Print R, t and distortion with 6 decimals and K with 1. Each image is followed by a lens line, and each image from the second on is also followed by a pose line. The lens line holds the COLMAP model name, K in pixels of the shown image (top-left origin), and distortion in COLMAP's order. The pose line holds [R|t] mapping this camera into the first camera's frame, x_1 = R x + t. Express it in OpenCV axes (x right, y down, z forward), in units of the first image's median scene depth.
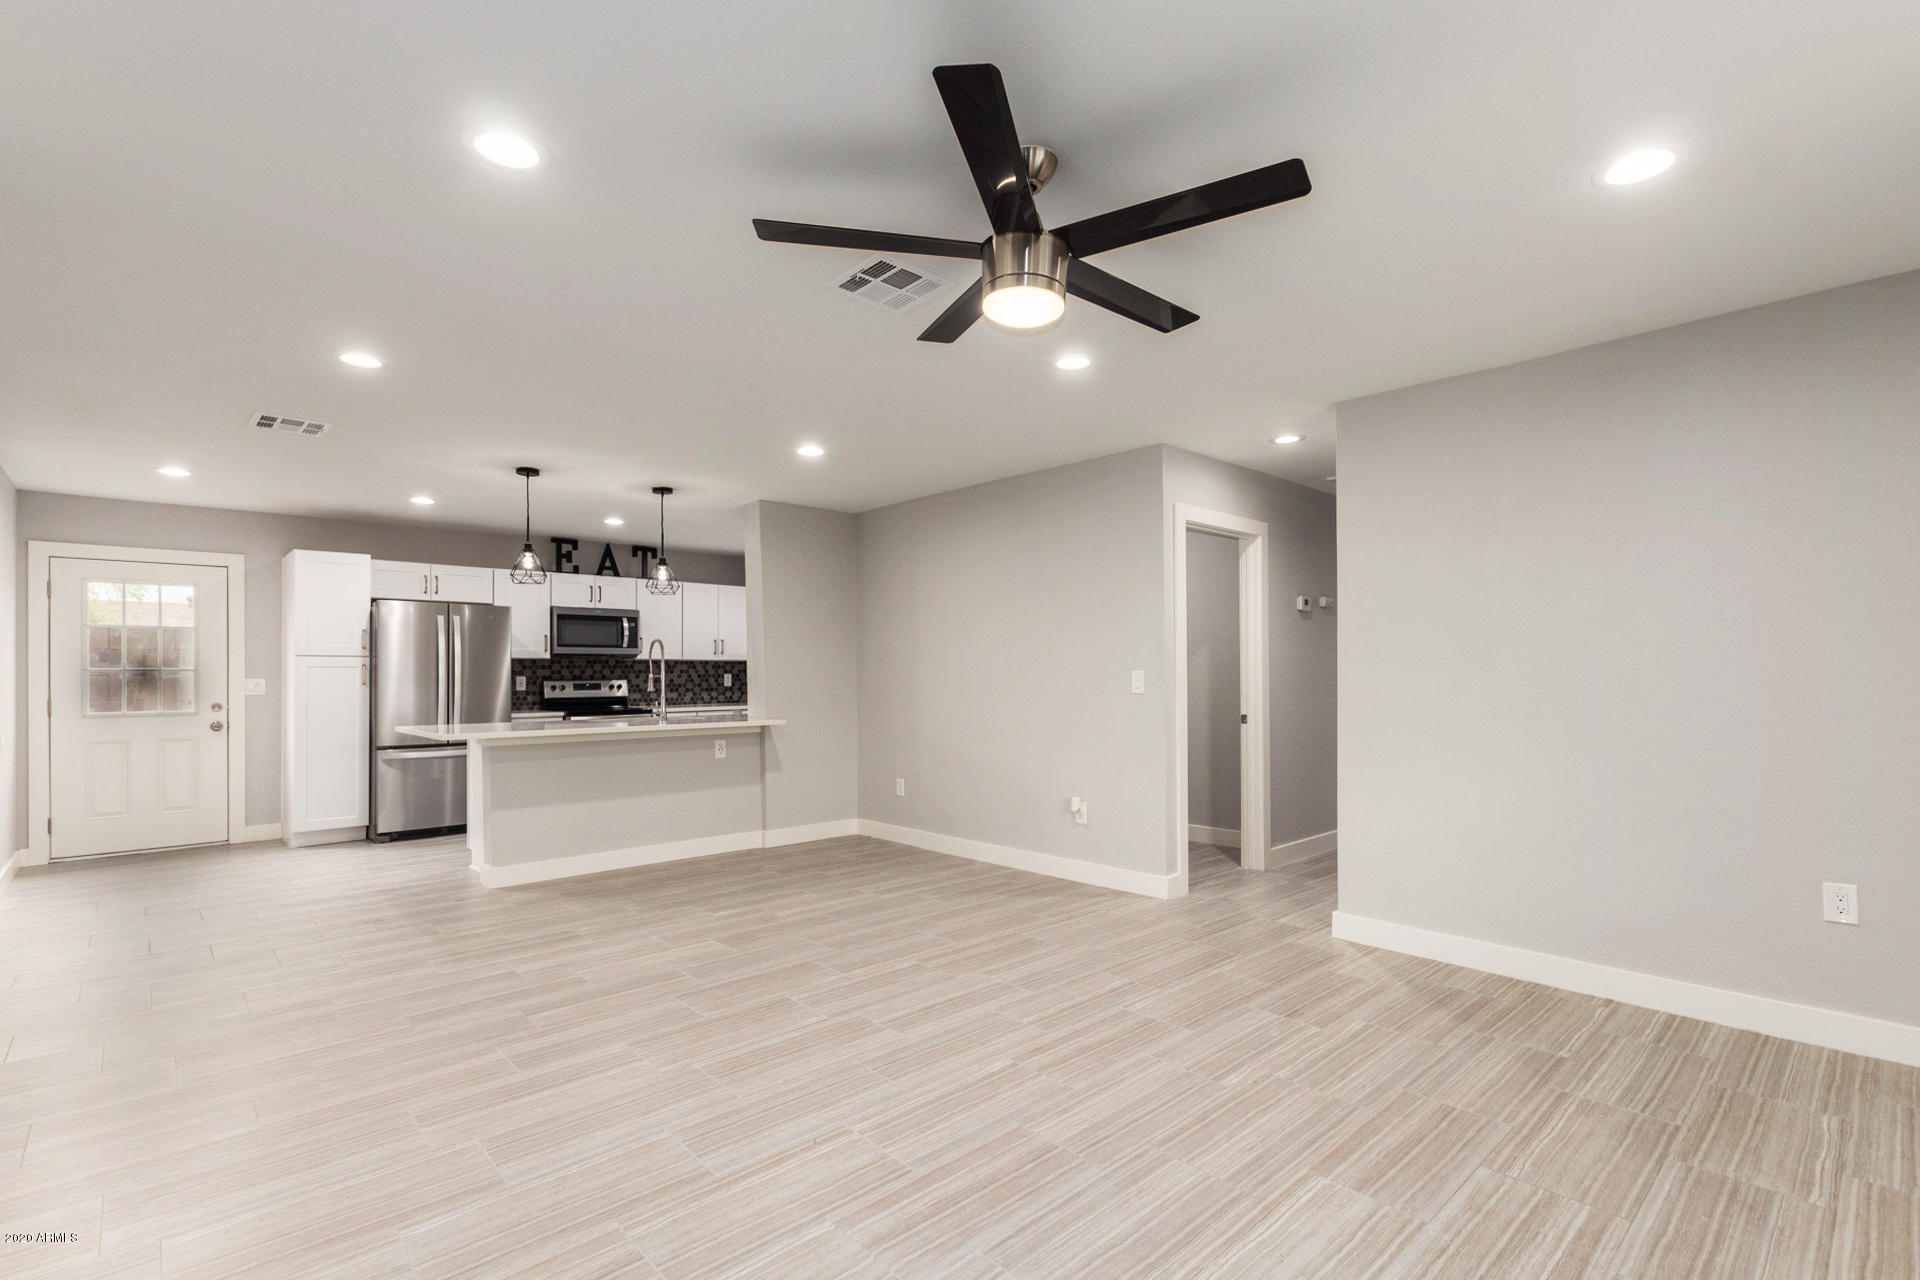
lens RADIAL K [[880.5, 0, 970.4], [0, 880.5, 670.6], [0, 0, 1]] dist [0.003692, 0.003066]
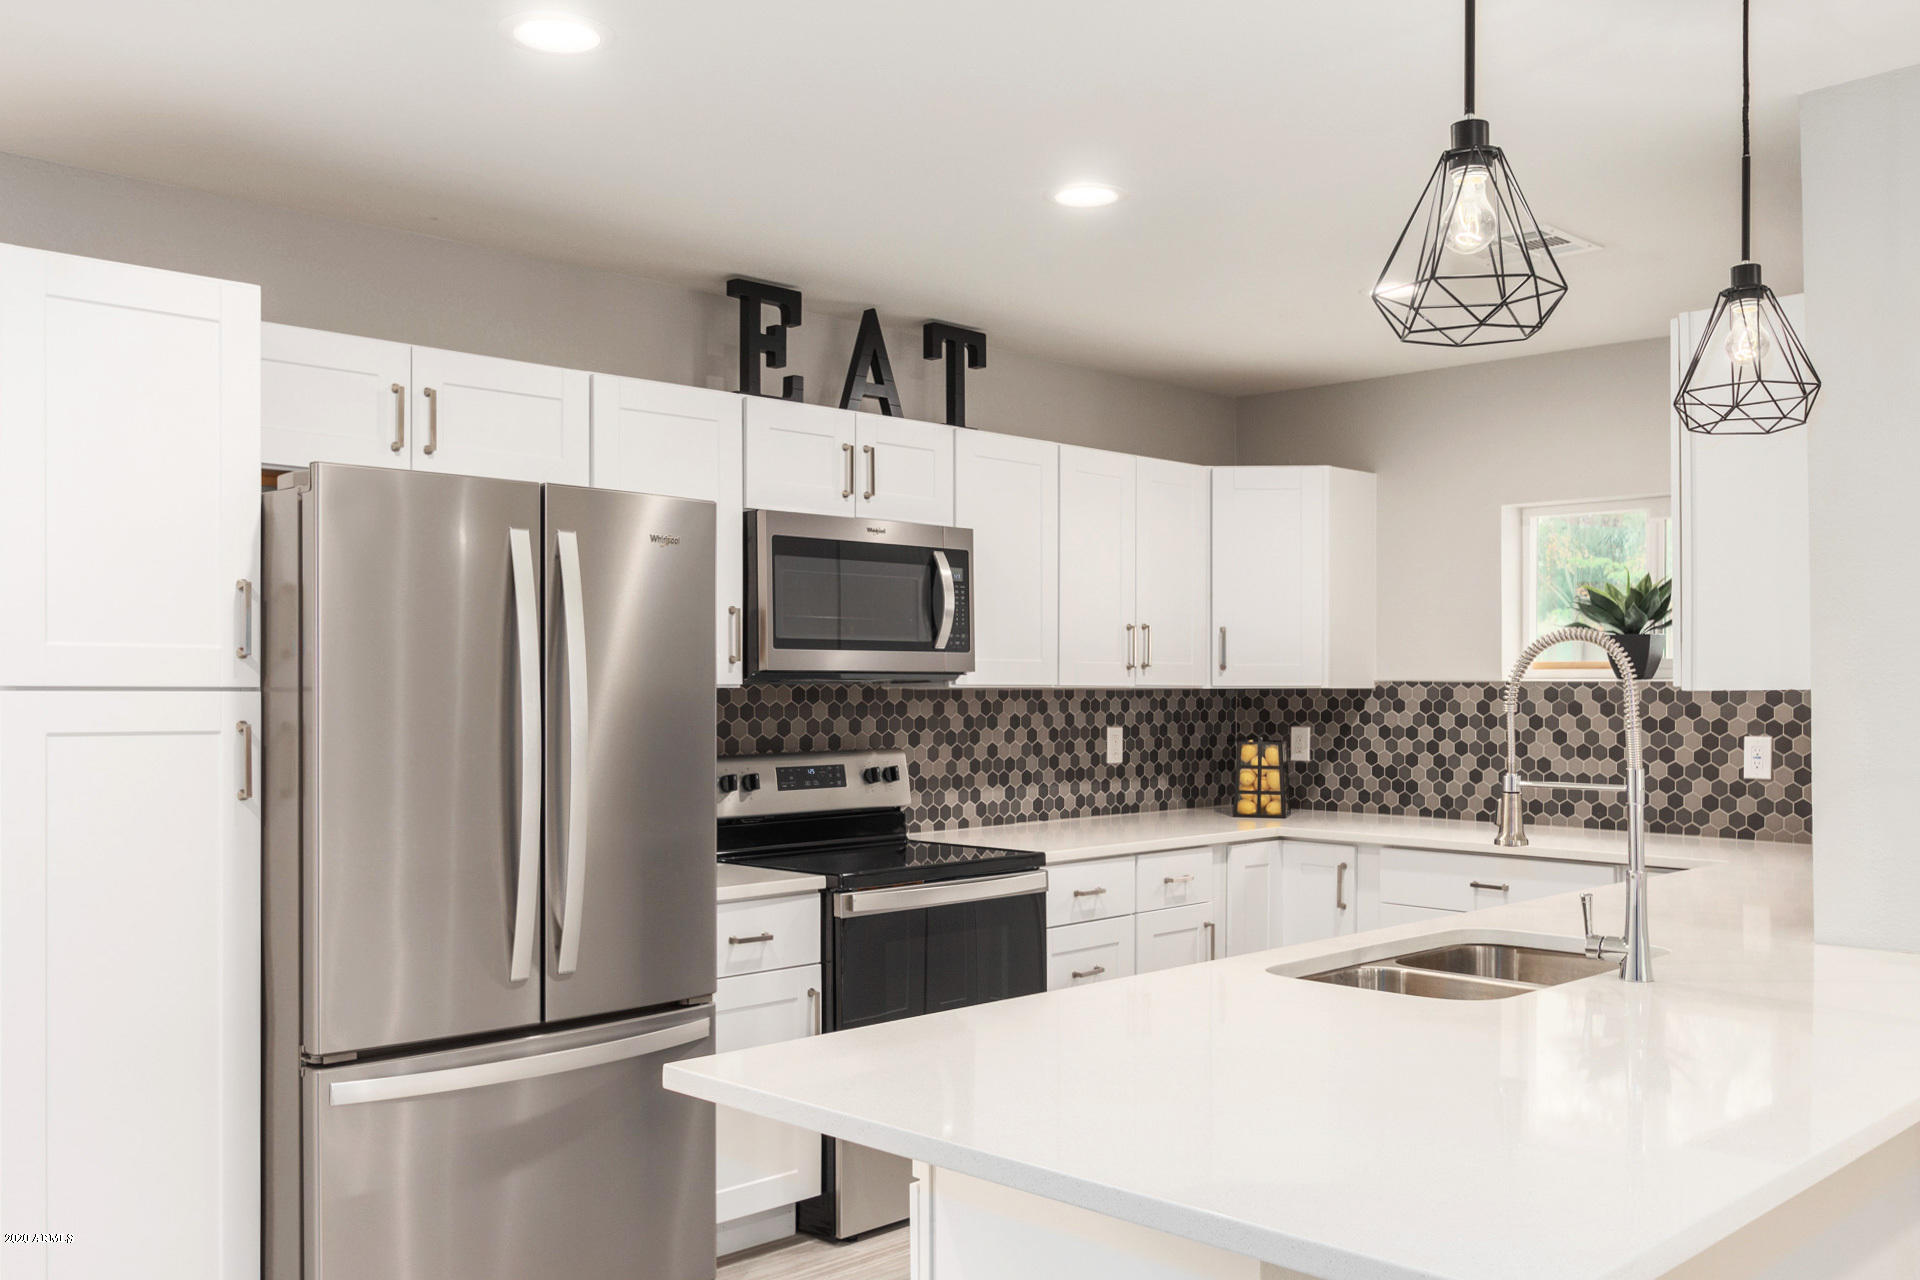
lens RADIAL K [[1702.3, 0, 996.5], [0, 1702.3, 689.3], [0, 0, 1]] dist [-0.020673, -0.008179]
pose [[0.999325, 0.005997, 0.036237, -0.516464], [-0.006238, 0.999959, 0.006522, -0.021463], [-0.036196, -0.006744, 0.999322, 0.538923]]
